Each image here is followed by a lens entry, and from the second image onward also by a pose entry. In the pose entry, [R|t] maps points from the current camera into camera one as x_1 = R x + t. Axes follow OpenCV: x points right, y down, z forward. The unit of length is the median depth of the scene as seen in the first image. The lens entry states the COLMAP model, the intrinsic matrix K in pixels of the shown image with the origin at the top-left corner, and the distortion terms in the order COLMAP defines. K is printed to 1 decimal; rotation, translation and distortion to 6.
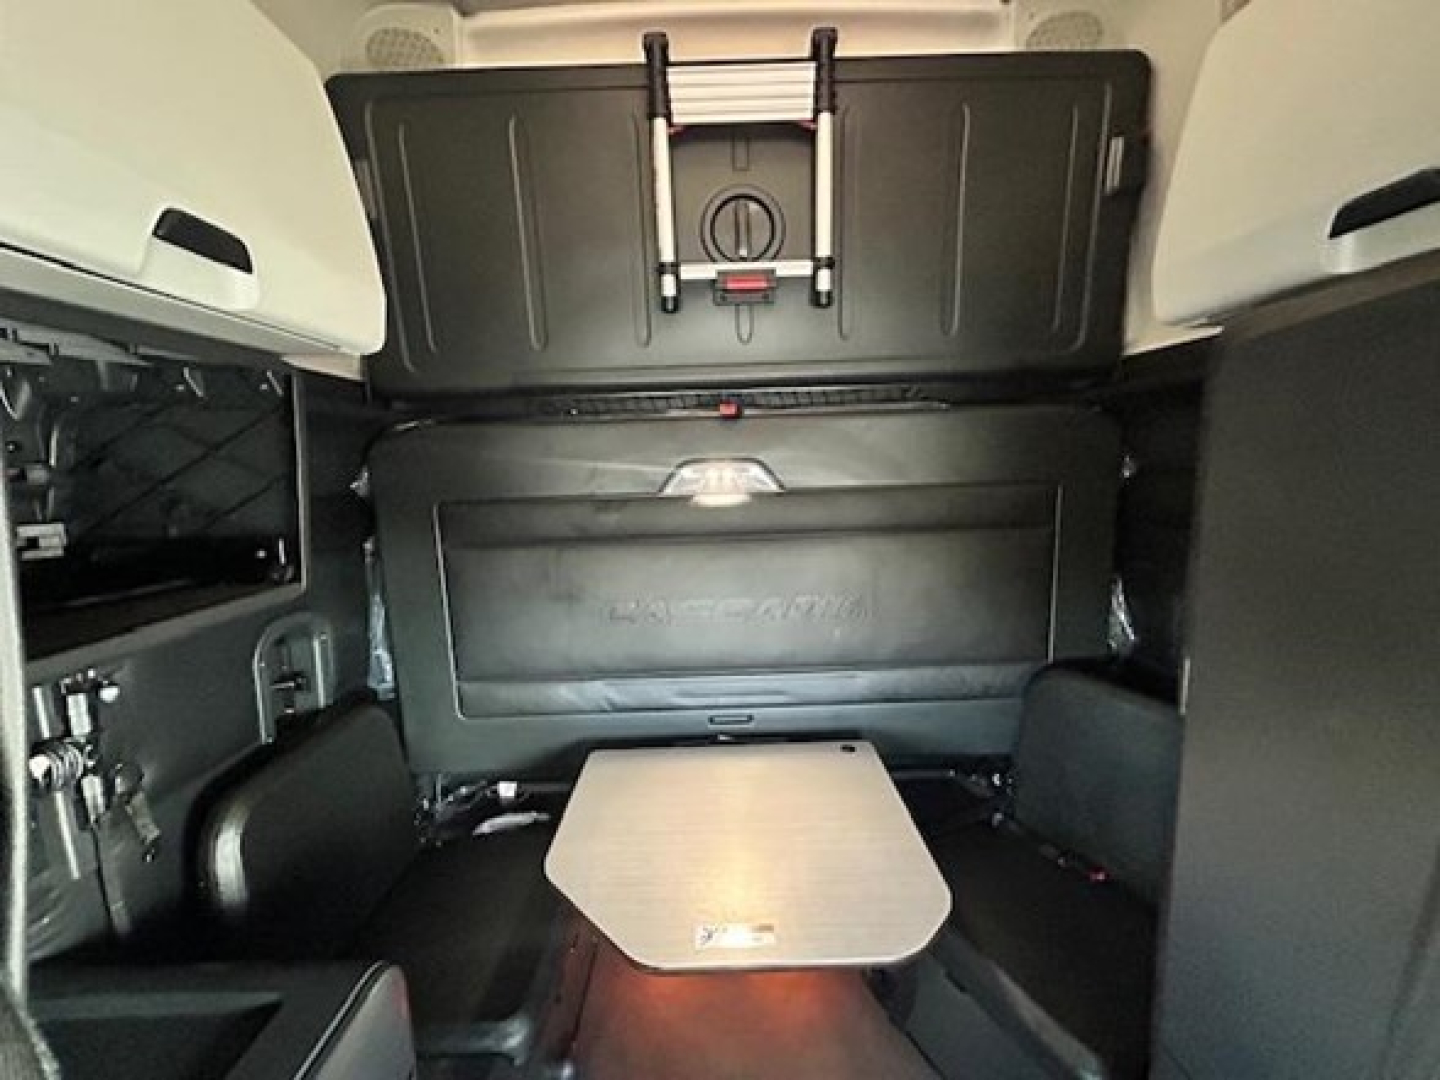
lens RADIAL K [[581.2, 0, 720.0], [0, 581.2, 540.0], [0, 0, 1]] dist [0.000226, -0.000008]
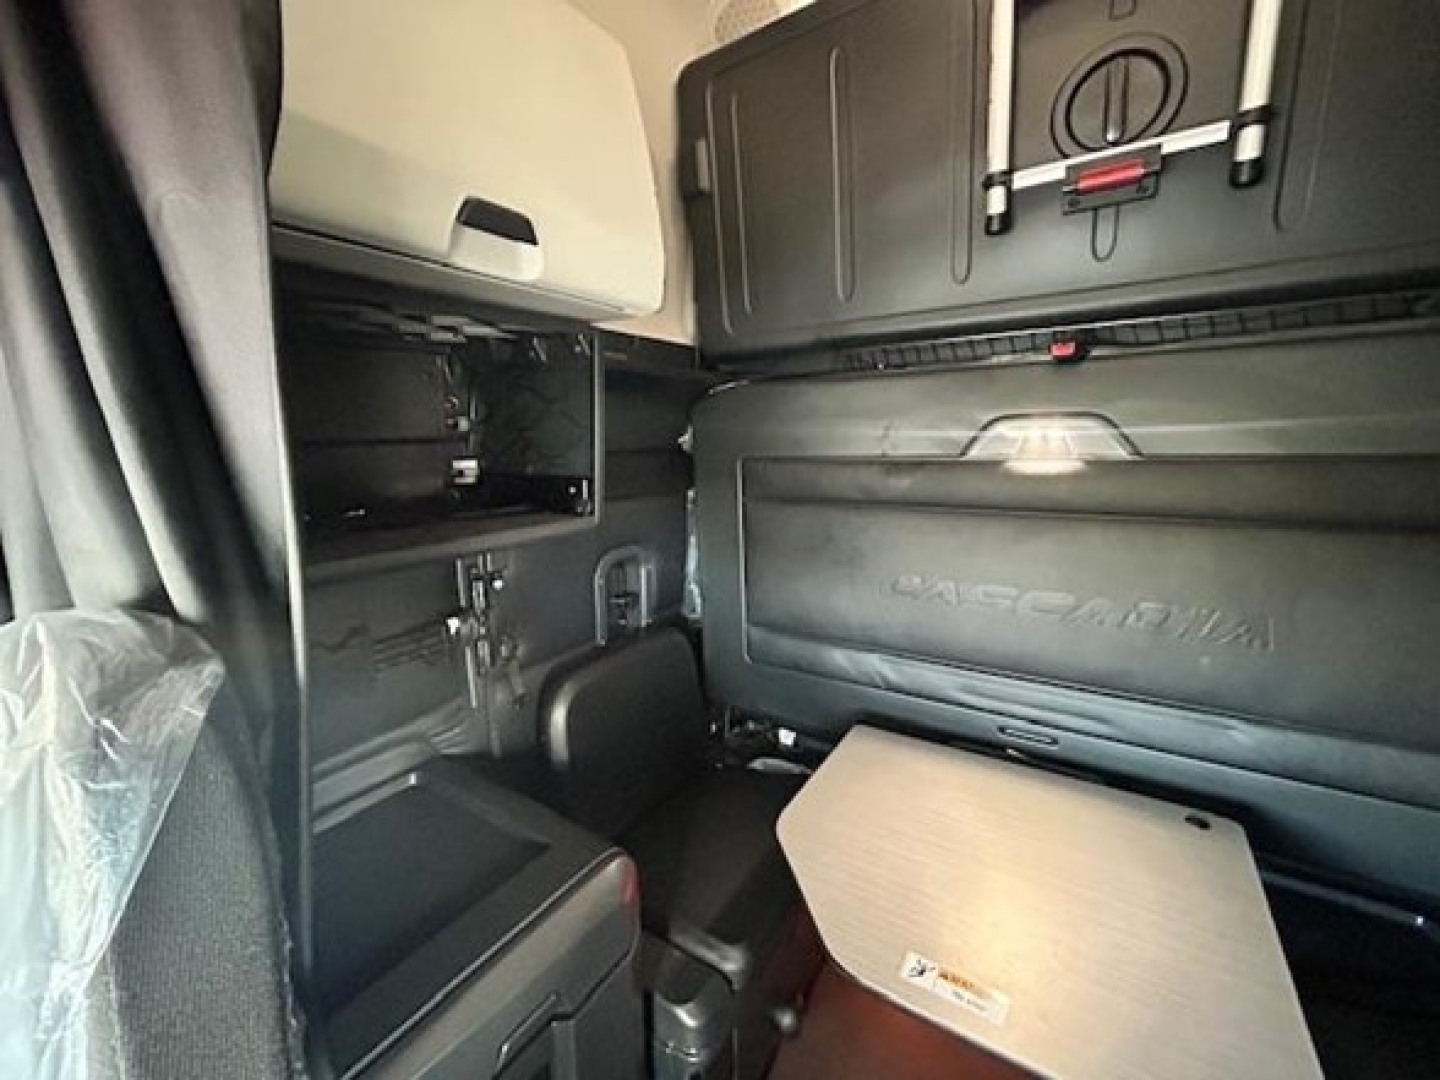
lens RADIAL K [[580.9, 0, 720.0], [0, 580.9, 540.0], [0, 0, 1]] dist [-0.012102, 0.004908]
pose [[0.829677, 0.112556, -0.546780, 0.085436], [-0.080756, 0.993359, 0.081948, 0.001893], [0.552373, -0.023835, 0.833257, 0.092937]]
